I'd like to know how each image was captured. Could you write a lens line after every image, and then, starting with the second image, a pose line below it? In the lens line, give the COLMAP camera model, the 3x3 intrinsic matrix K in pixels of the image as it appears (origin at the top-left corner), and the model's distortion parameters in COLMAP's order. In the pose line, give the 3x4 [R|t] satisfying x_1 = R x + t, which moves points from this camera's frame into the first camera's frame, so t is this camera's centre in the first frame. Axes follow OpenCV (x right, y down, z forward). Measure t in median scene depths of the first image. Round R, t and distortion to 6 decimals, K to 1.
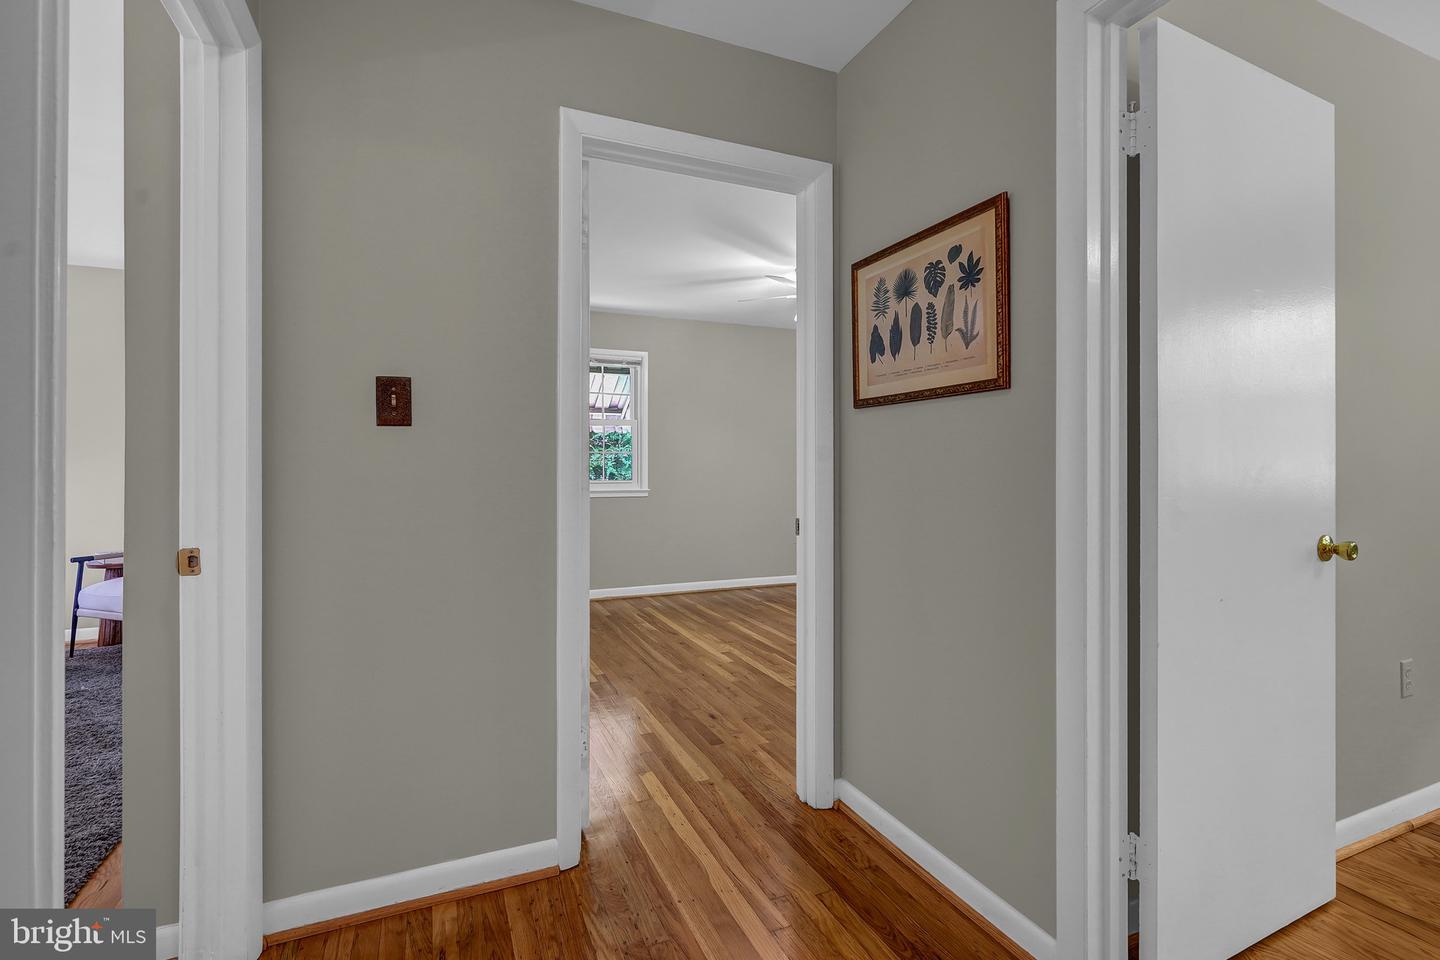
lens RADIAL K [[655.7, 0, 720.0], [0, 655.7, 480.0], [0, 0, 1]] dist [-0.000229, -0.000015]
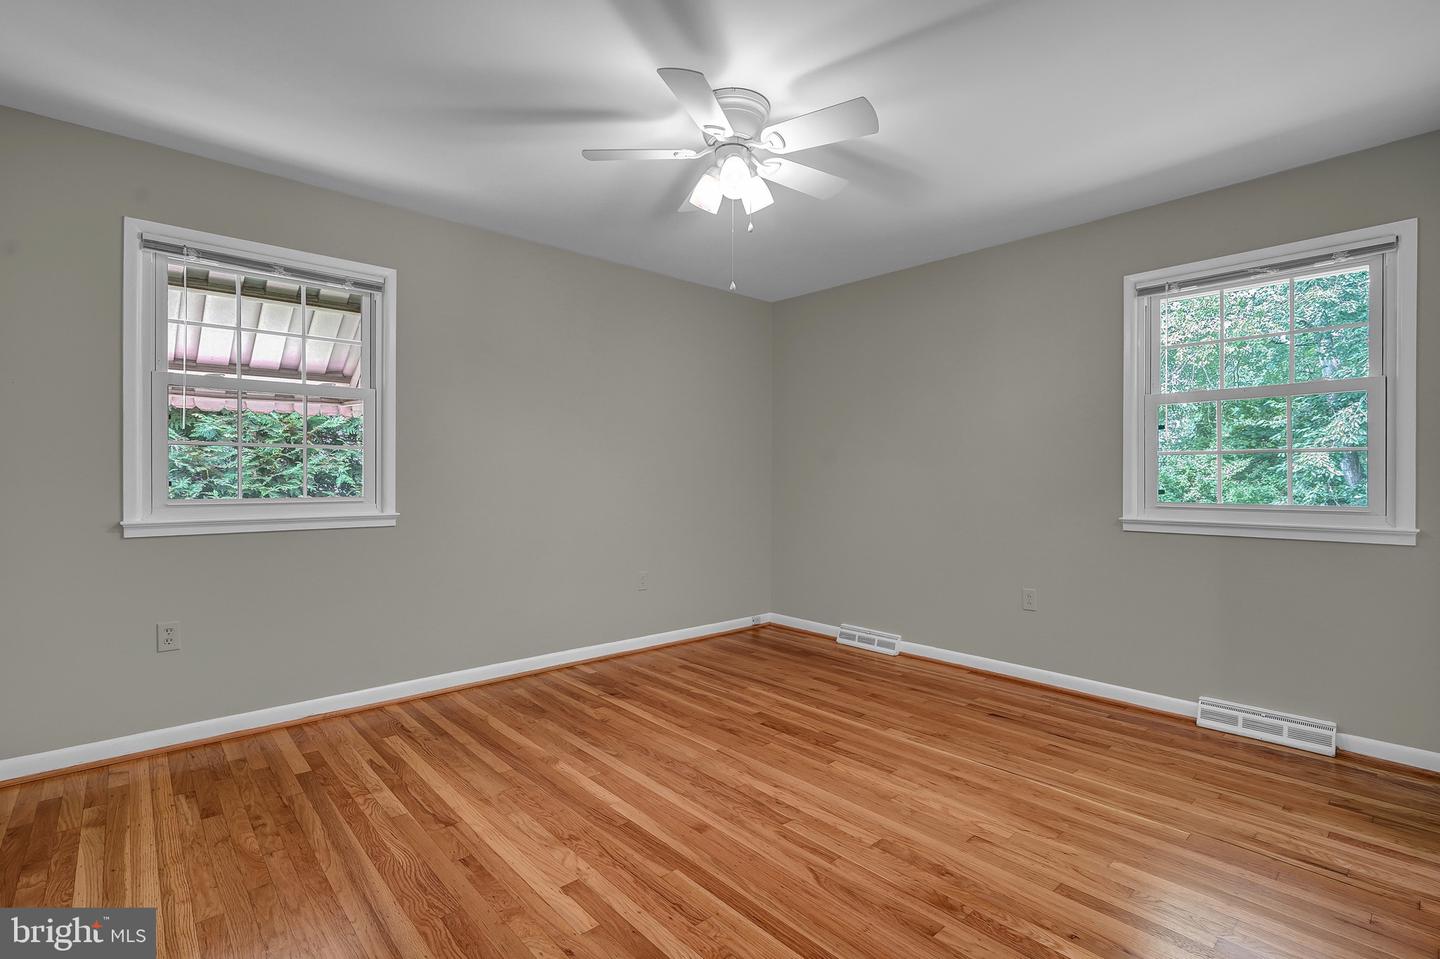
lens RADIAL K [[672.7, 0, 720.0], [0, 672.7, 479.5], [0, 0, 1]] dist [-0.000140, -0.000048]
pose [[0.948739, 0.001562, 0.316058, -0.029800], [0.002610, 0.999915, -0.012777, -0.007232], [-0.316051, 0.012947, 0.948654, 0.384138]]
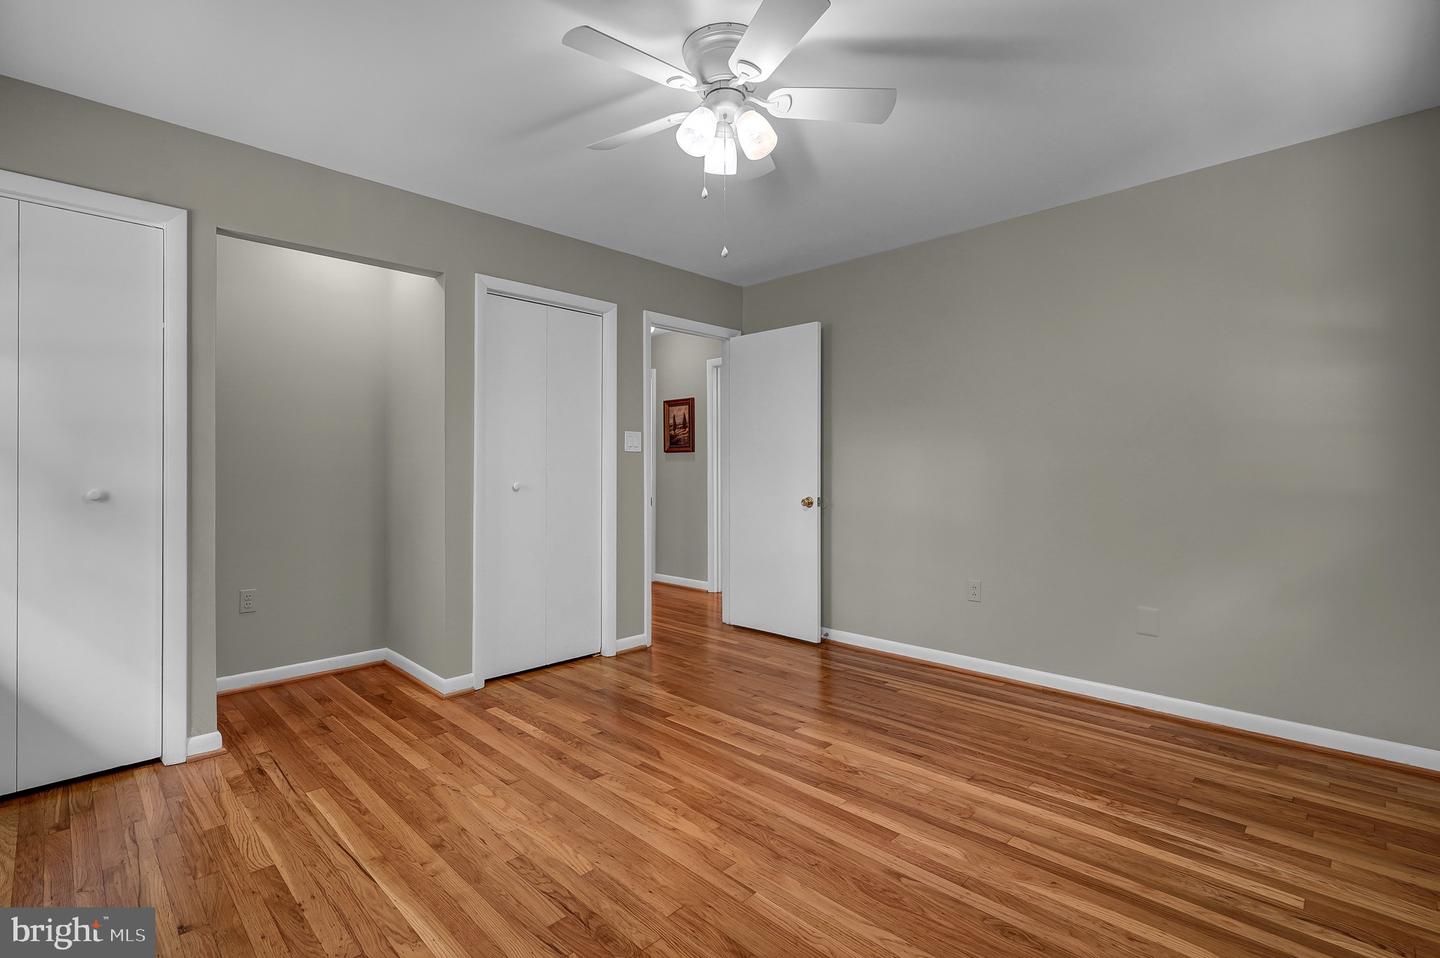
lens RADIAL K [[655.7, 0, 720.0], [0, 655.7, 479.0], [0, 0, 1]] dist [-0.000229, -0.000015]
pose [[-0.927725, 0.003675, -0.373247, 0.262260], [-0.005671, 0.999697, 0.023938, -0.017934], [0.373222, 0.024324, -0.927423, 1.152195]]
